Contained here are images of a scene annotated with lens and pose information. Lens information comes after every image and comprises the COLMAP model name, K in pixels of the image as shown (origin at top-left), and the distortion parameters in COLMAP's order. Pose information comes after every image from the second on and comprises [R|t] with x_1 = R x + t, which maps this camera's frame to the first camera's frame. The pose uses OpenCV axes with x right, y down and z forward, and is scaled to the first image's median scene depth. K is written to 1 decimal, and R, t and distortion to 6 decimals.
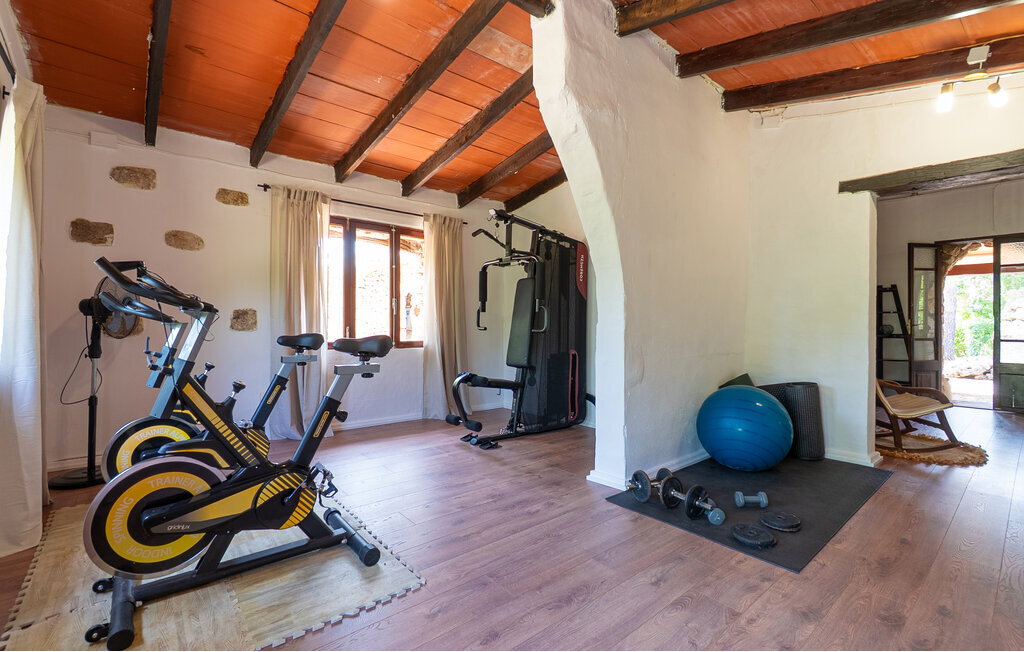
lens RADIAL K [[442.4, 0, 503.4], [0, 442.4, 325.1], [0, 0, 1]] dist [-0.005441, 0.000339]
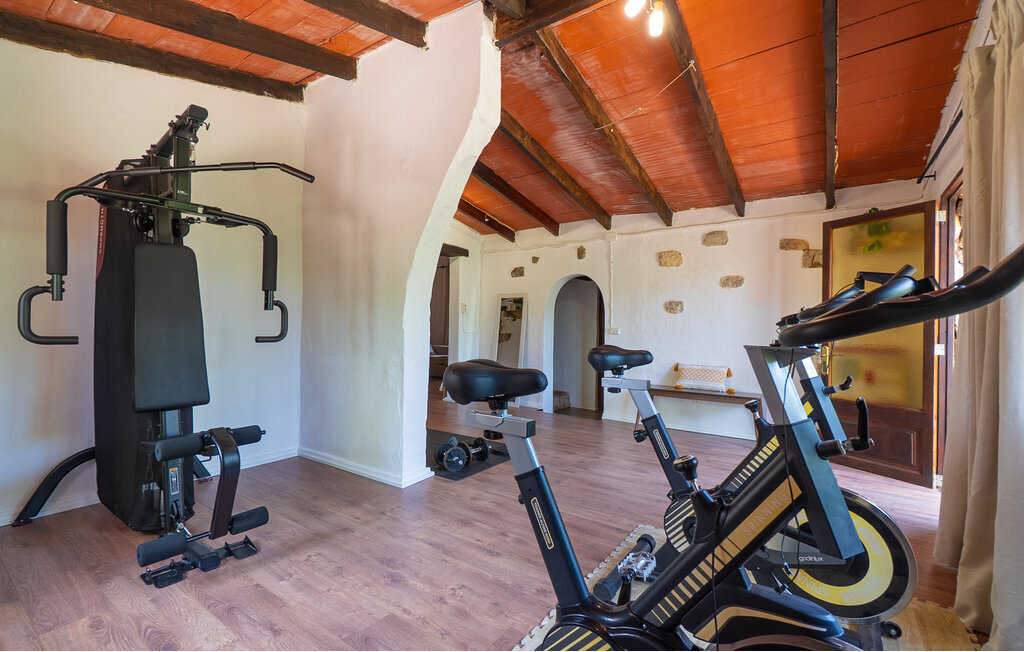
lens RADIAL K [[442.4, 0, 506.3], [0, 442.4, 326.1], [0, 0, 1]] dist [-0.005441, 0.000339]
pose [[-0.250375, -0.005602, 0.968133, -0.968873], [-0.012925, 0.999913, 0.002444, -0.016844], [-0.968063, -0.011901, -0.250426, 1.227935]]
